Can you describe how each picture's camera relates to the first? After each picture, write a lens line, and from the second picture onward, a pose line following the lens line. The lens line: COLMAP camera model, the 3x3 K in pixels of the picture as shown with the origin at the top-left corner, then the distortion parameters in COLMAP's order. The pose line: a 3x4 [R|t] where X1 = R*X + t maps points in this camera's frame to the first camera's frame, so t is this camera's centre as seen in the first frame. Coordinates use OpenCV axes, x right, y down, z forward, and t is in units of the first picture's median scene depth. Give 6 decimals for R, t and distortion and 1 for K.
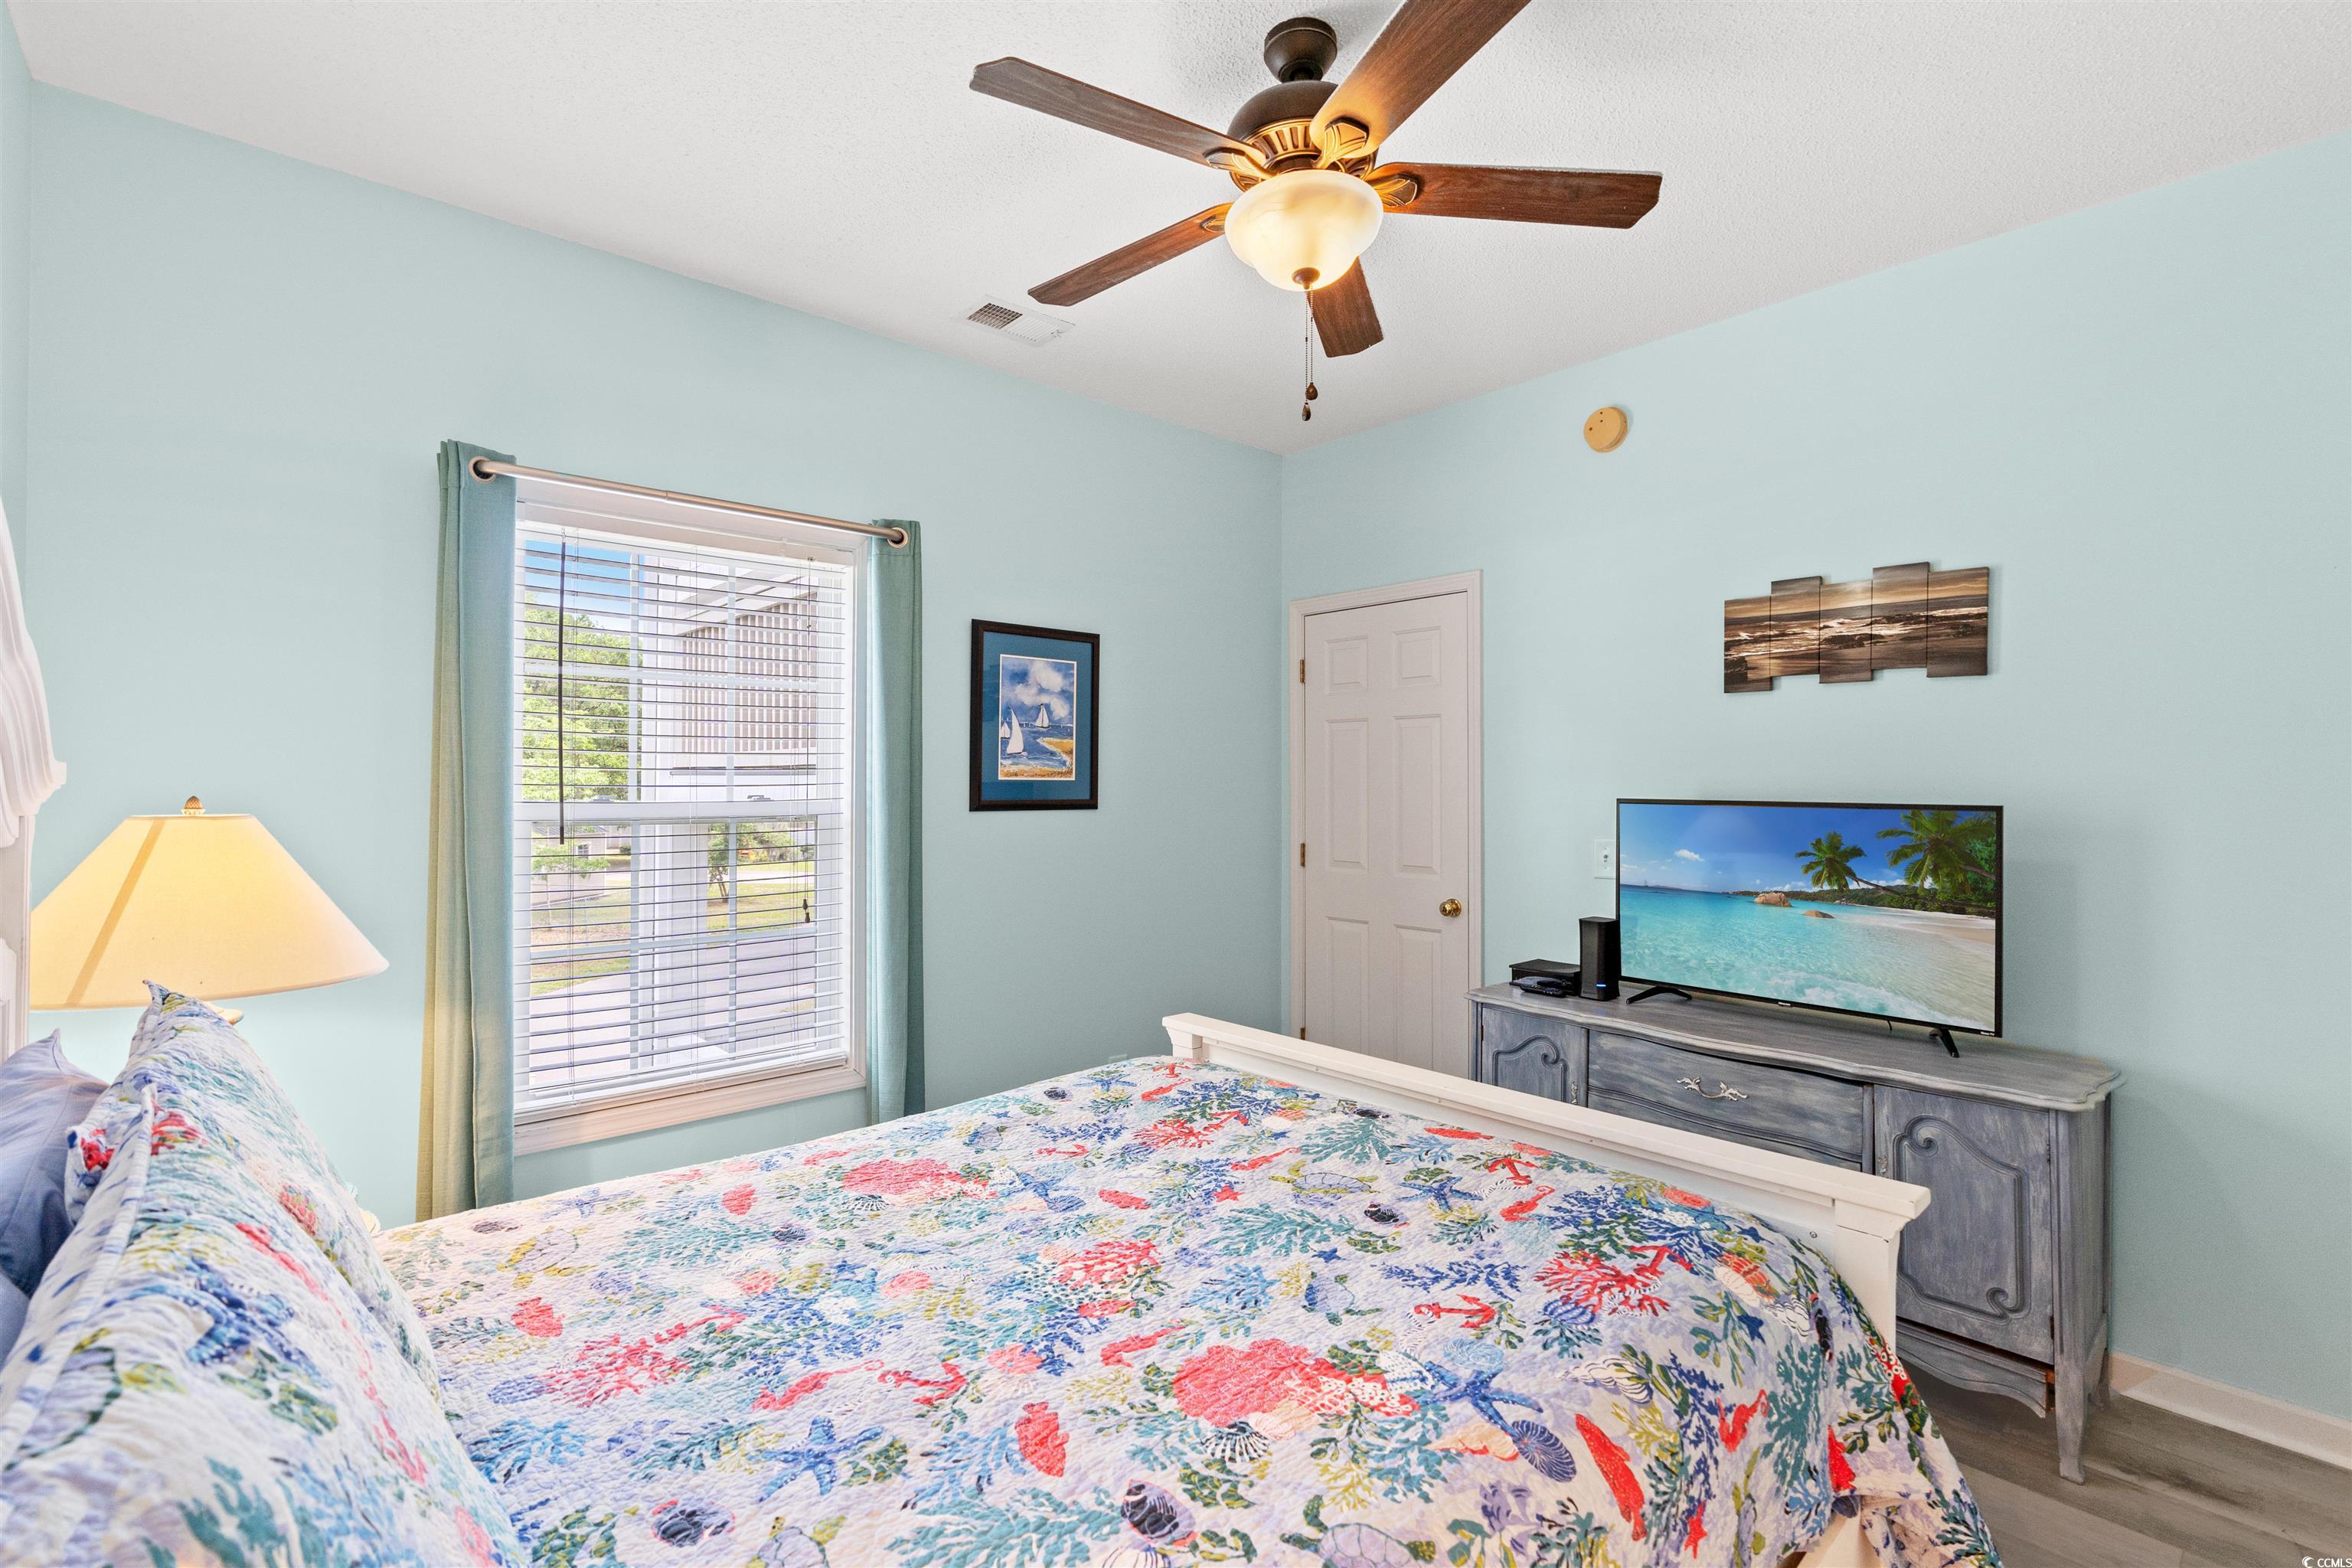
lens RADIAL K [[1057.1, 0, 1171.7], [0, 1057.1, 781.4], [0, 0, 1]] dist [-0.005531, 0.000649]
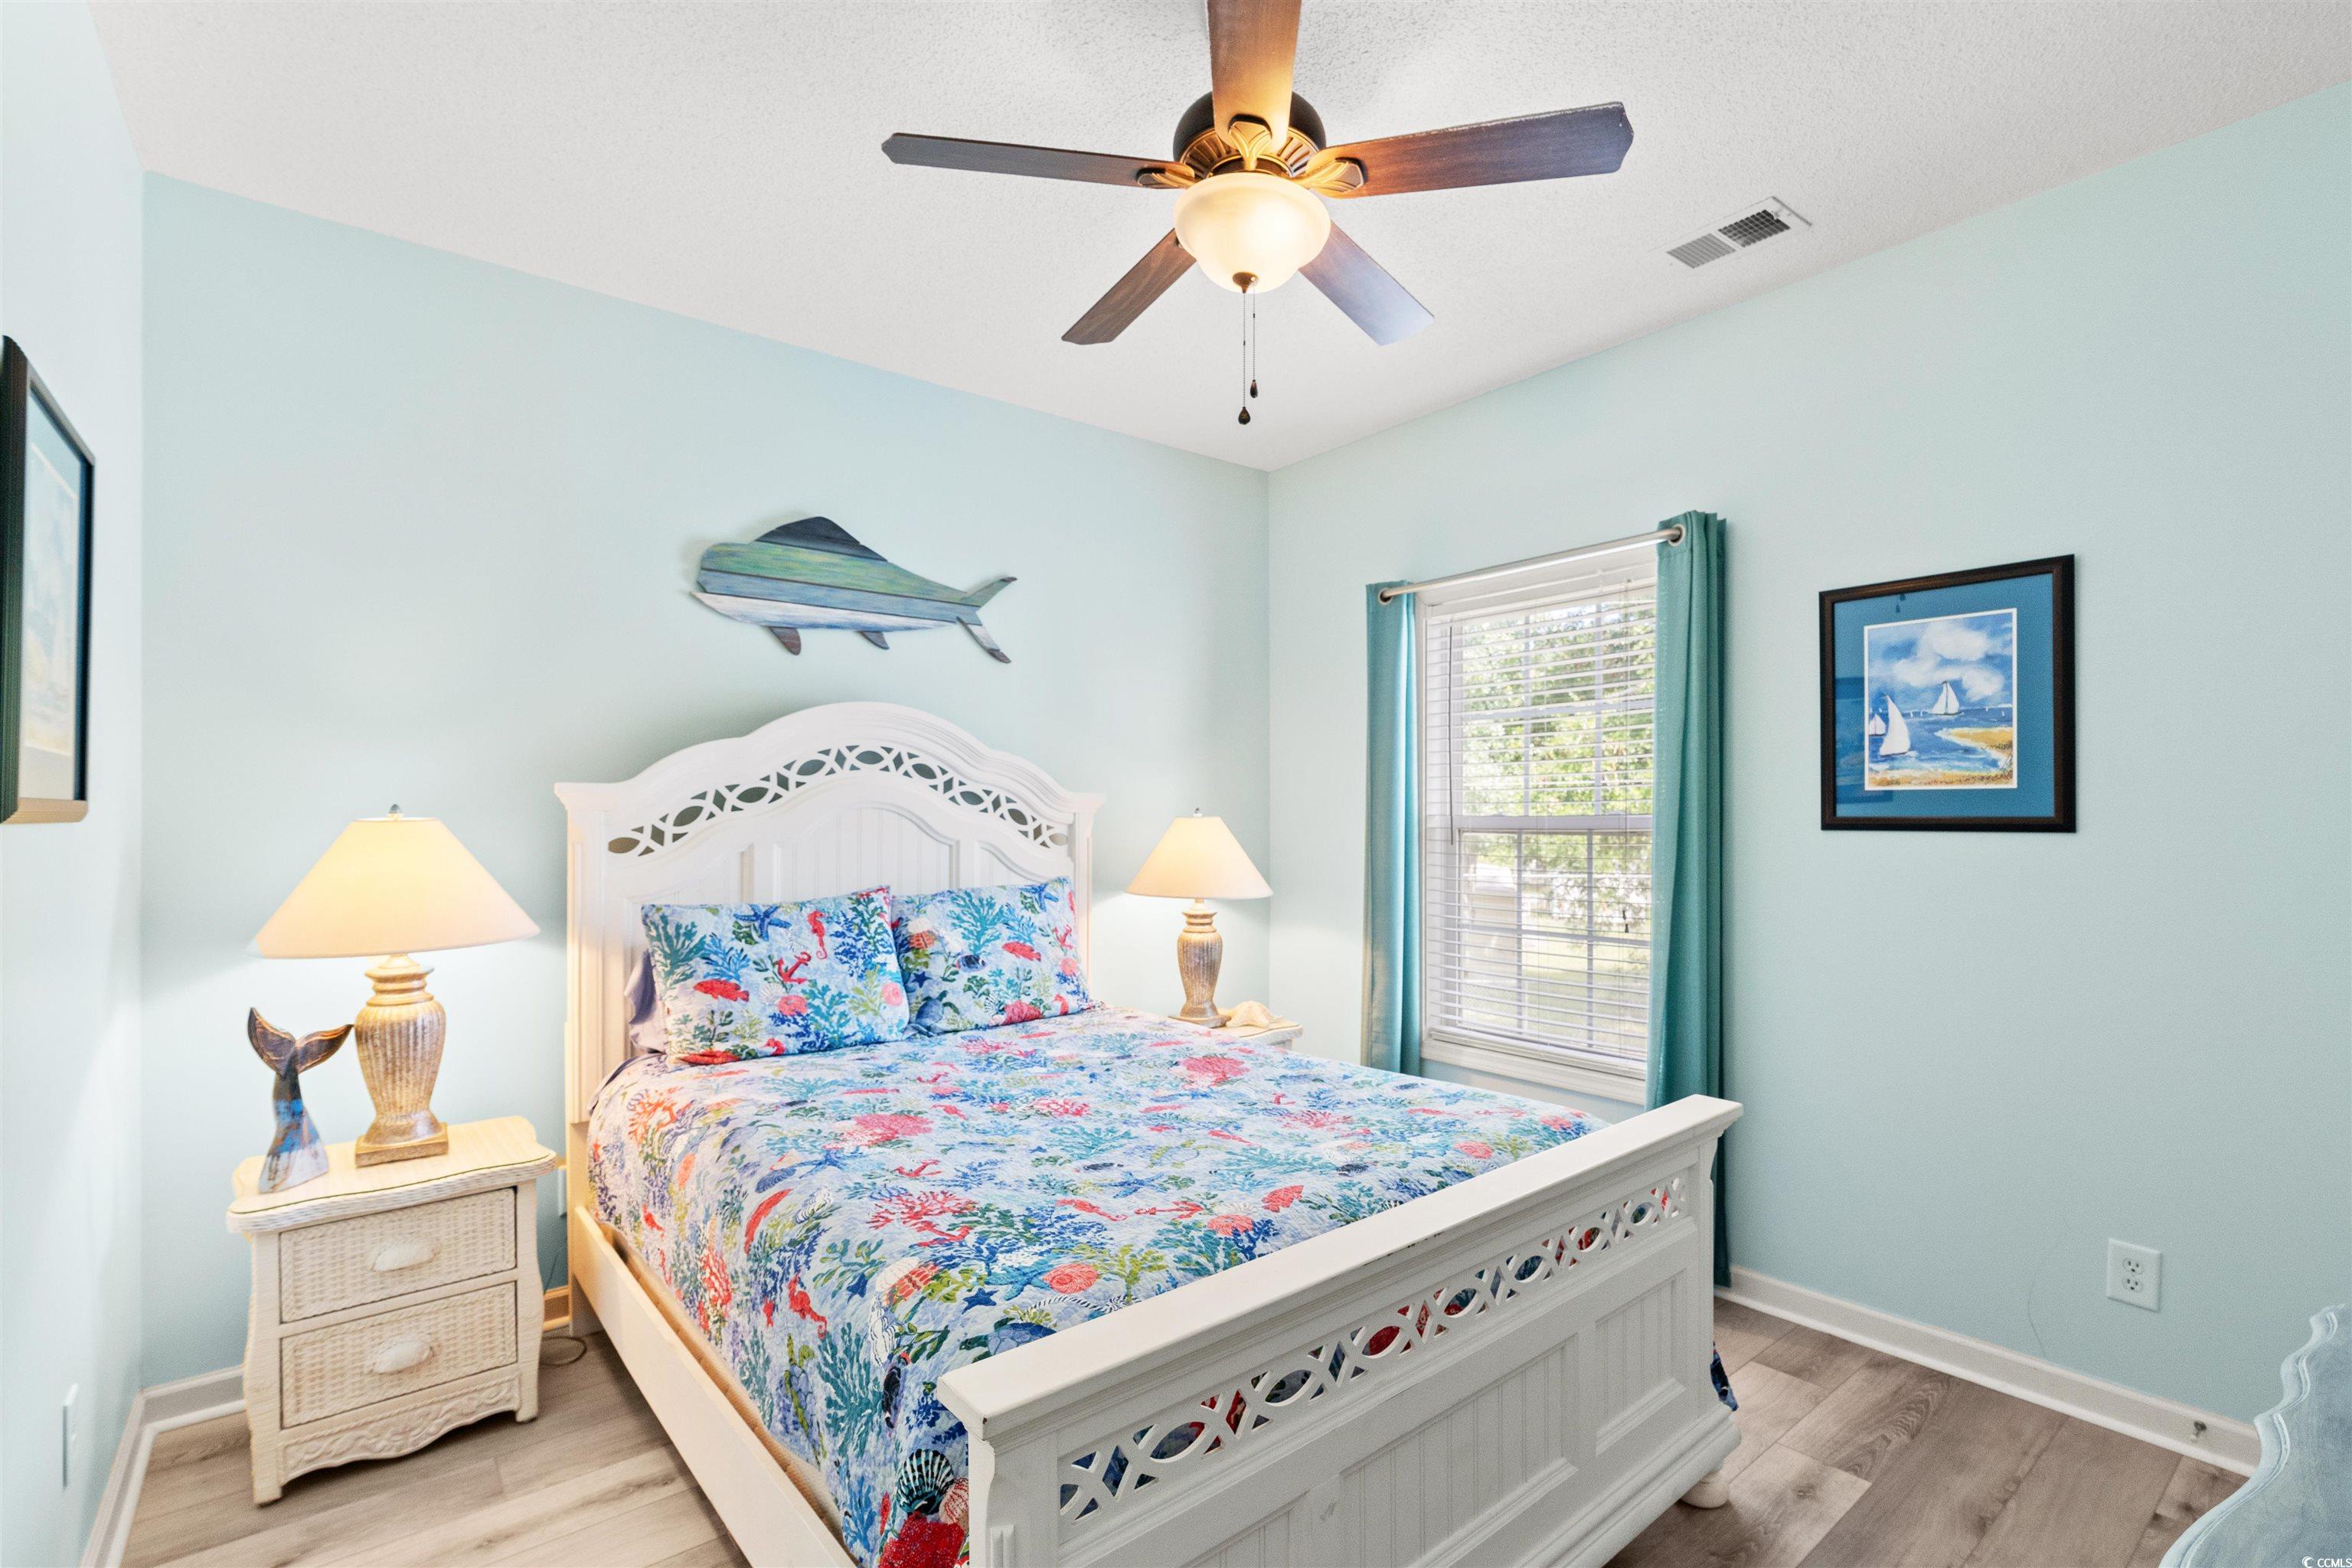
lens RADIAL K [[1057.1, 0, 1171.7], [0, 1057.1, 781.4], [0, 0, 1]] dist [-0.005531, 0.000649]
pose [[-0.049577, -0.032143, -0.998253, 1.216351], [-0.001350, 0.999483, -0.032115, 0.034482], [0.998769, -0.000245, -0.049595, 1.036141]]
